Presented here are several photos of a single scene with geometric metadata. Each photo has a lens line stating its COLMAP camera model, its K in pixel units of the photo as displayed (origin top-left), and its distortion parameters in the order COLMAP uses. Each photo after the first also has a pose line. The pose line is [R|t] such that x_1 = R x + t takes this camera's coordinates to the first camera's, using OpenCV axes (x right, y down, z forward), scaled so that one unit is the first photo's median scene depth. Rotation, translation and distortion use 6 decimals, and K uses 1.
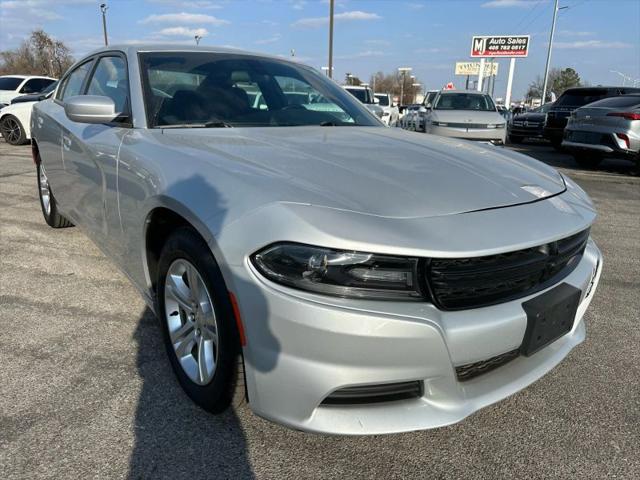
lens RADIAL K [[458.0, 0, 315.1], [0, 458.0, 237.8], [0, 0, 1]] dist [0.035069, -0.043480]
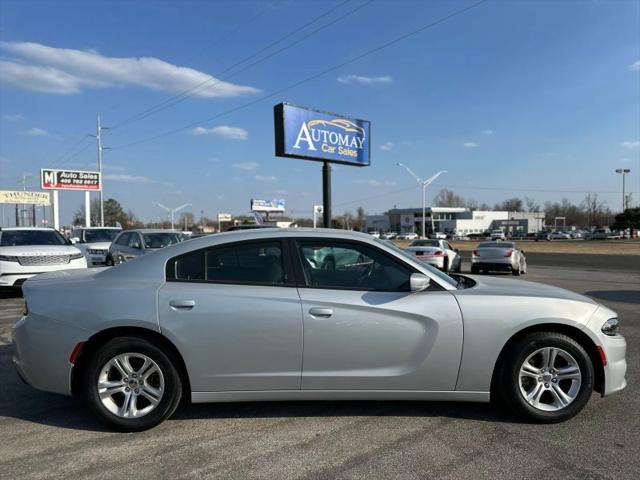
lens RADIAL K [[458.0, 0, 323.4], [0, 458.0, 244.6], [0, 0, 1]] dist [0.035069, -0.043480]
pose [[0.587142, -0.054713, 0.807633, -1.375858], [0.251766, 0.960573, -0.117958, -0.219101], [-0.769336, 0.272592, 0.577768, 0.254172]]
